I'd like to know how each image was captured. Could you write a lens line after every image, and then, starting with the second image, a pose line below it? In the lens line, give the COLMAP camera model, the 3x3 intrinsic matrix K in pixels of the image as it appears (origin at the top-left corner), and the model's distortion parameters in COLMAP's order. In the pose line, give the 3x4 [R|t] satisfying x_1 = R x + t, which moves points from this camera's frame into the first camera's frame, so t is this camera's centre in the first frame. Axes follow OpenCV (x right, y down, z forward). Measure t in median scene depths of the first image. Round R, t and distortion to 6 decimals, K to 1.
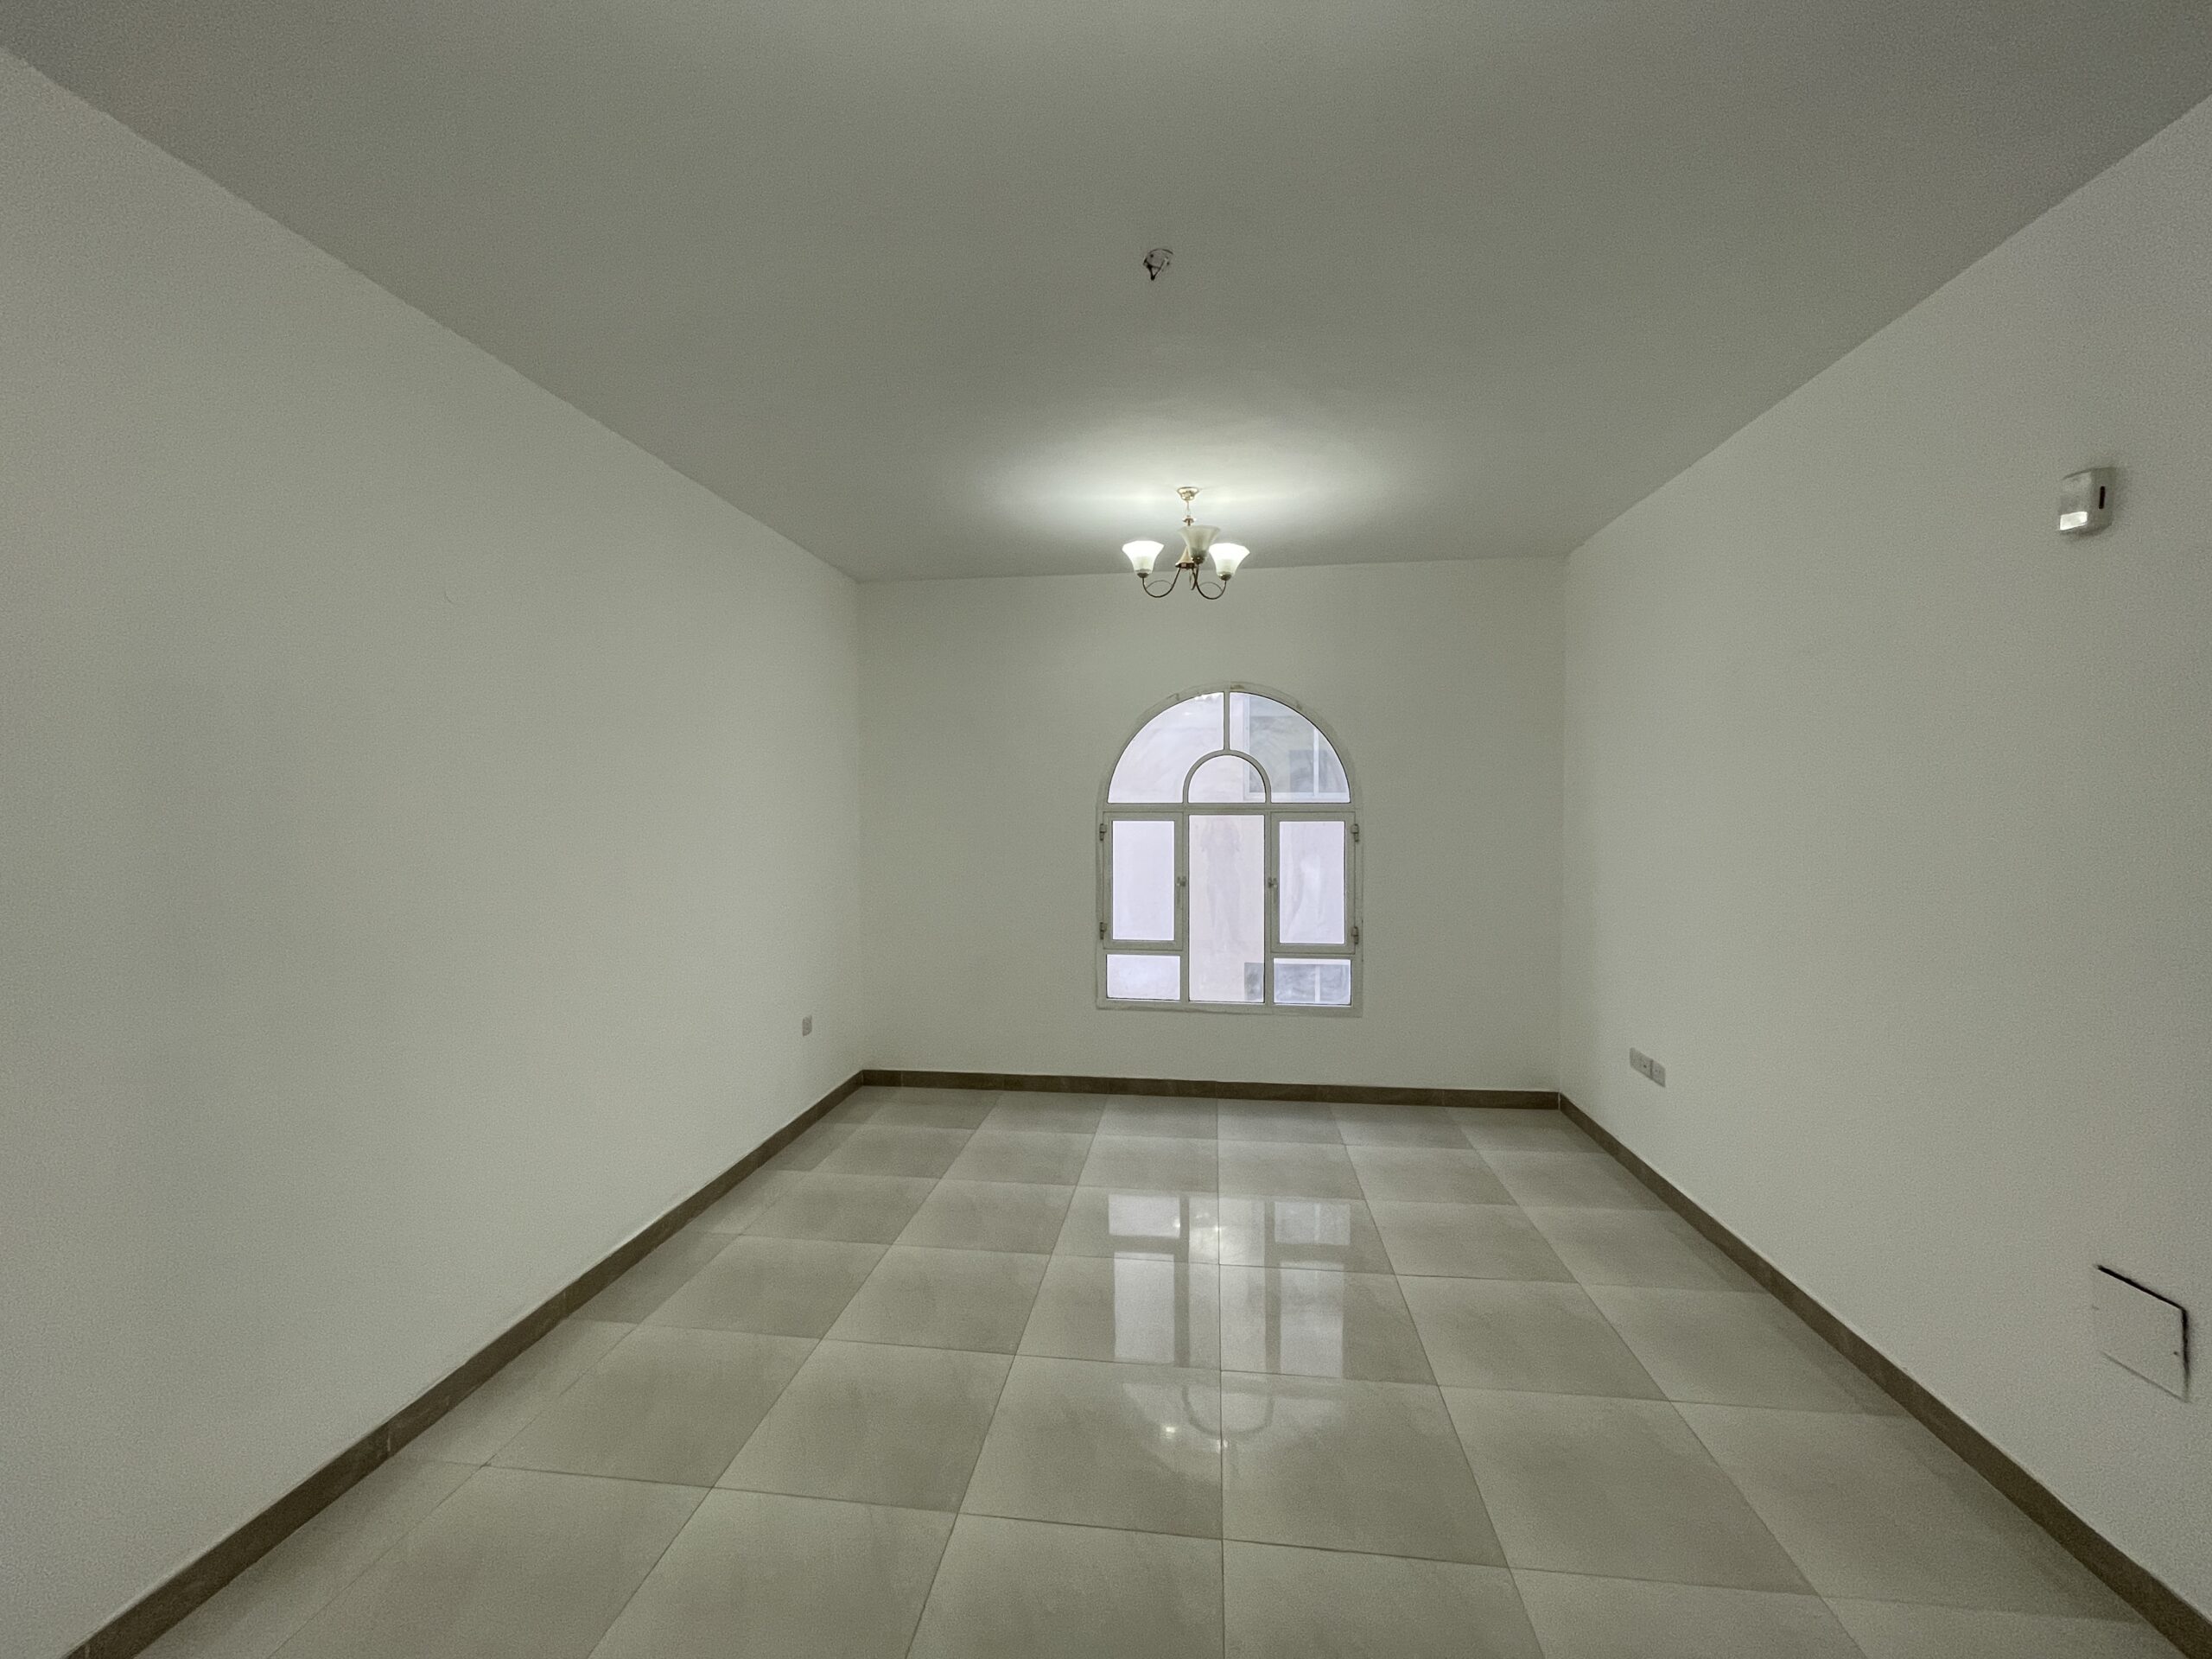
lens RADIAL K [[895.9, 0, 1091.8], [0, 895.9, 831.4], [0, 0, 1]] dist [-0.002608, 0.000351]
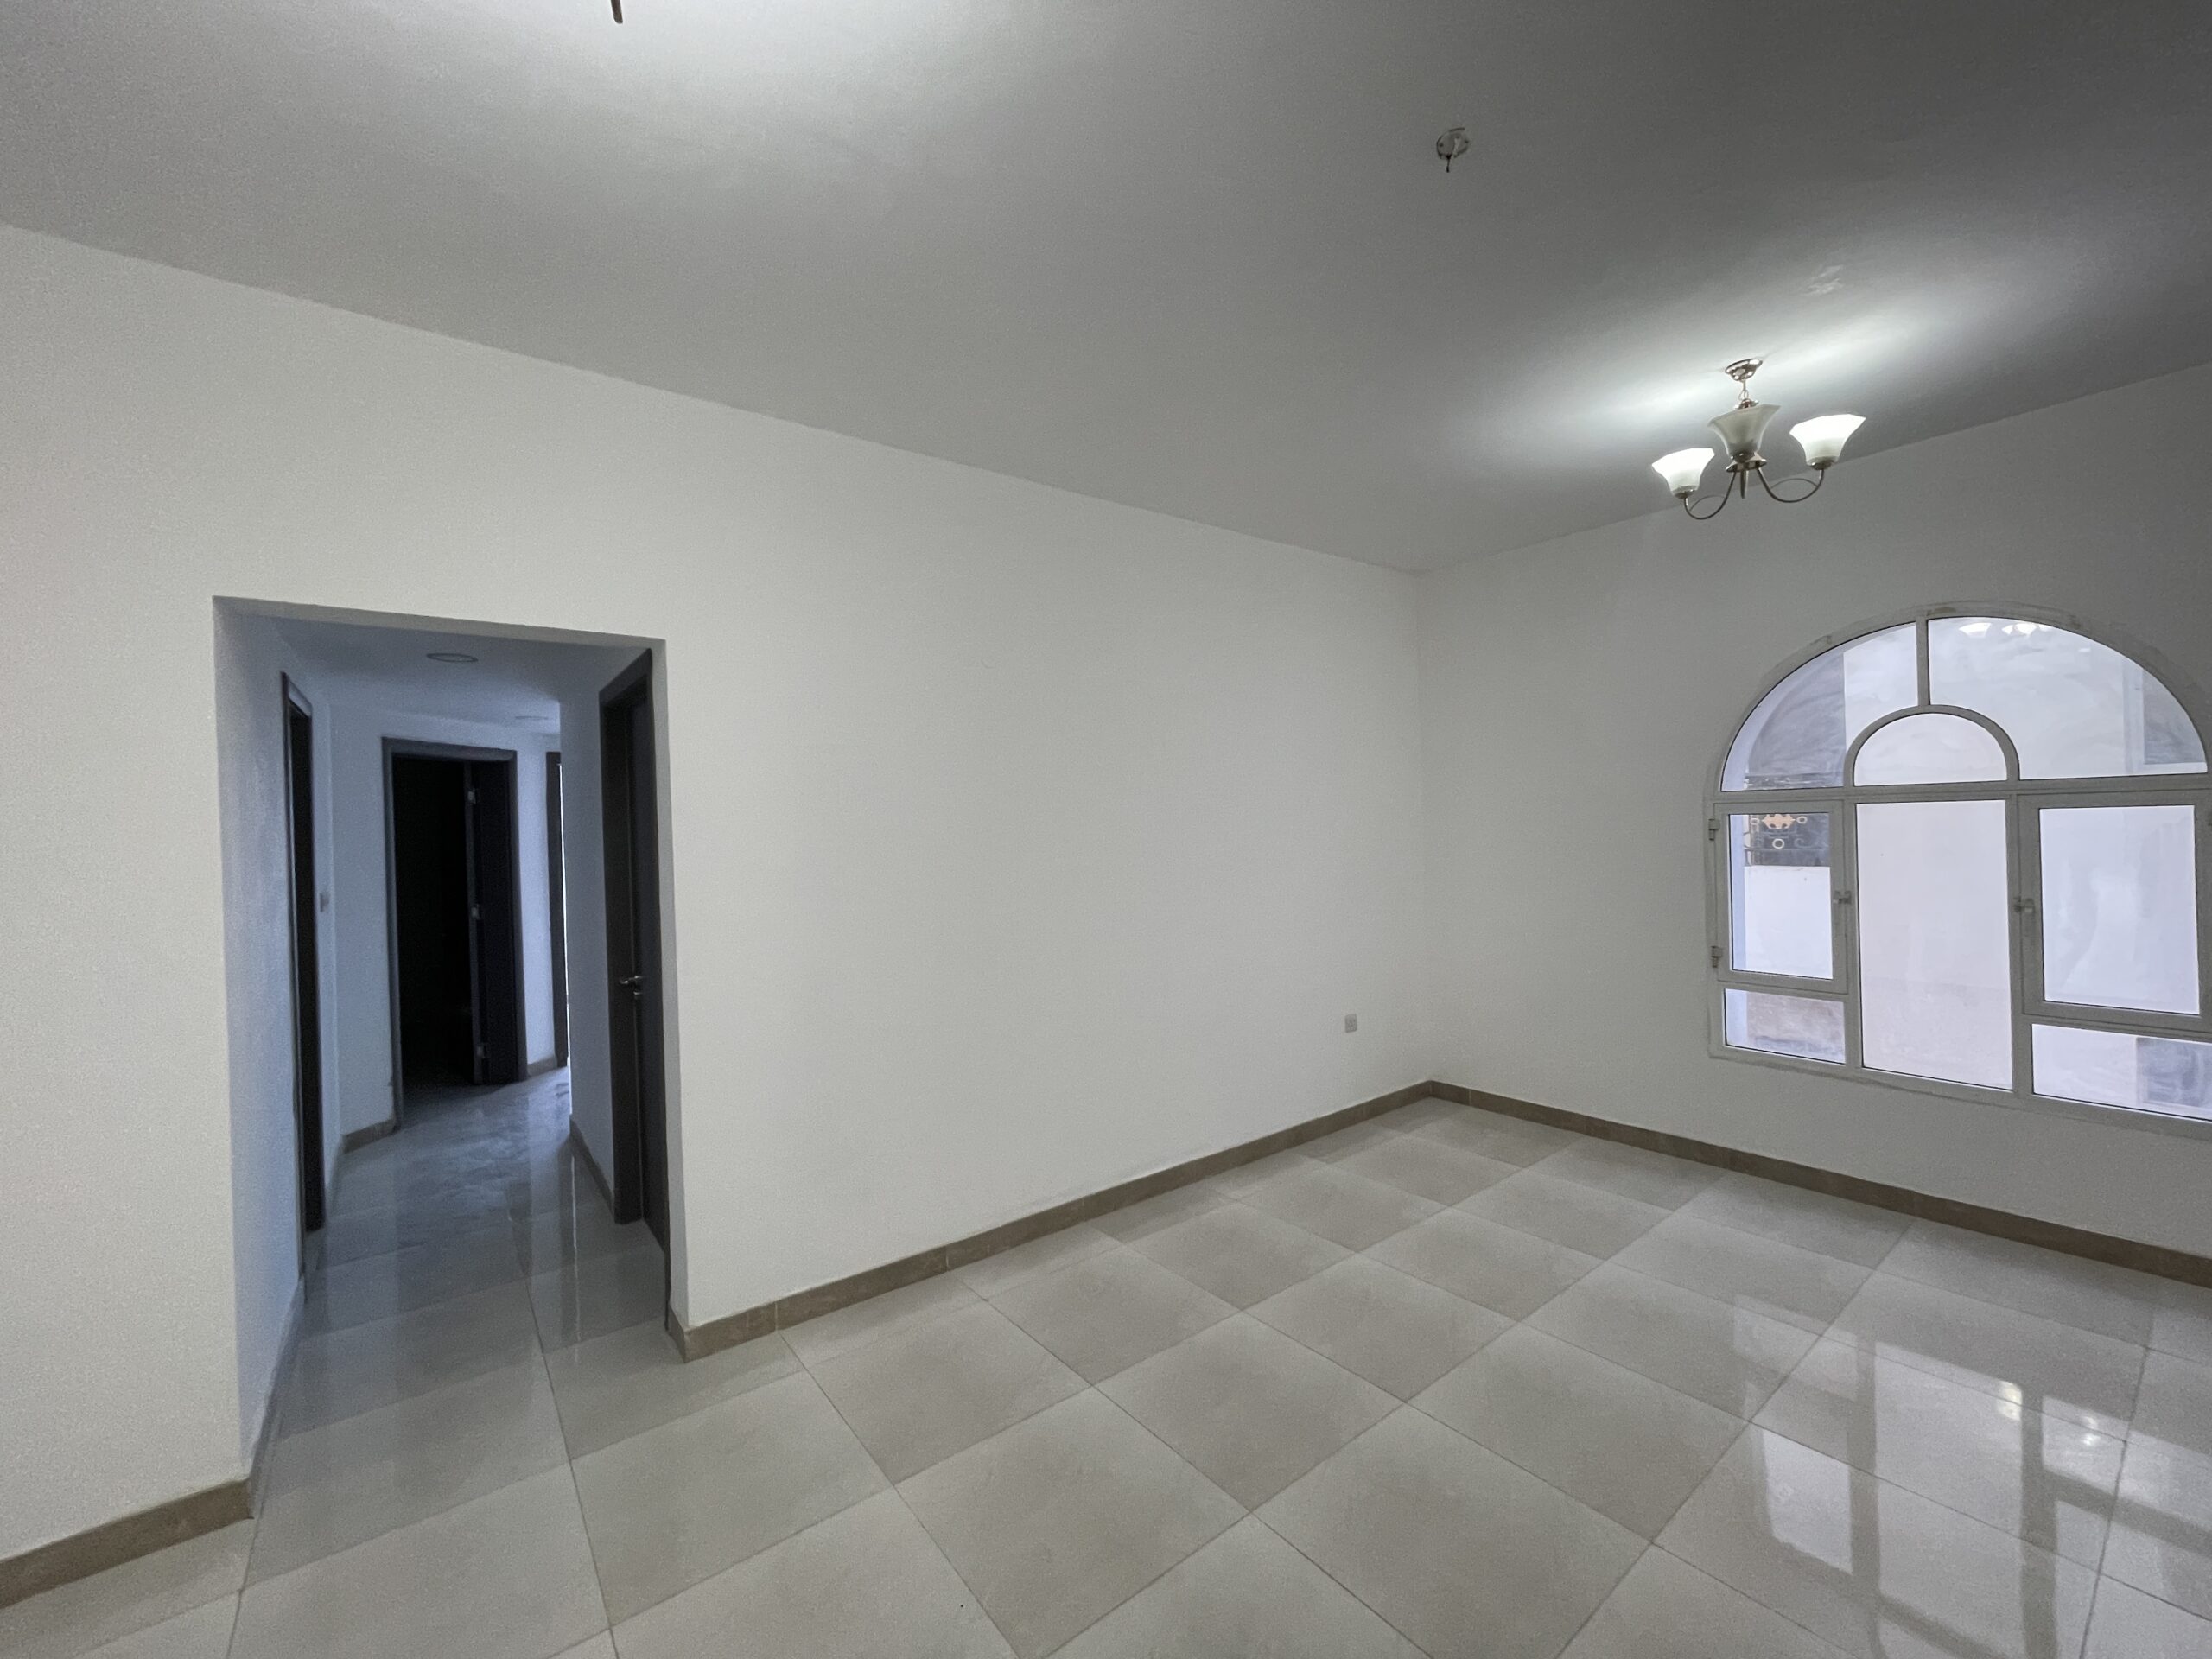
lens RADIAL K [[895.9, 0, 1103.6], [0, 895.9, 833.6], [0, 0, 1]] dist [-0.002608, 0.000351]
pose [[0.702394, -0.009555, -0.711725, 0.205784], [0.008750, 0.999950, -0.004789, 0.003326], [0.711735, -0.002864, 0.702442, 0.084084]]
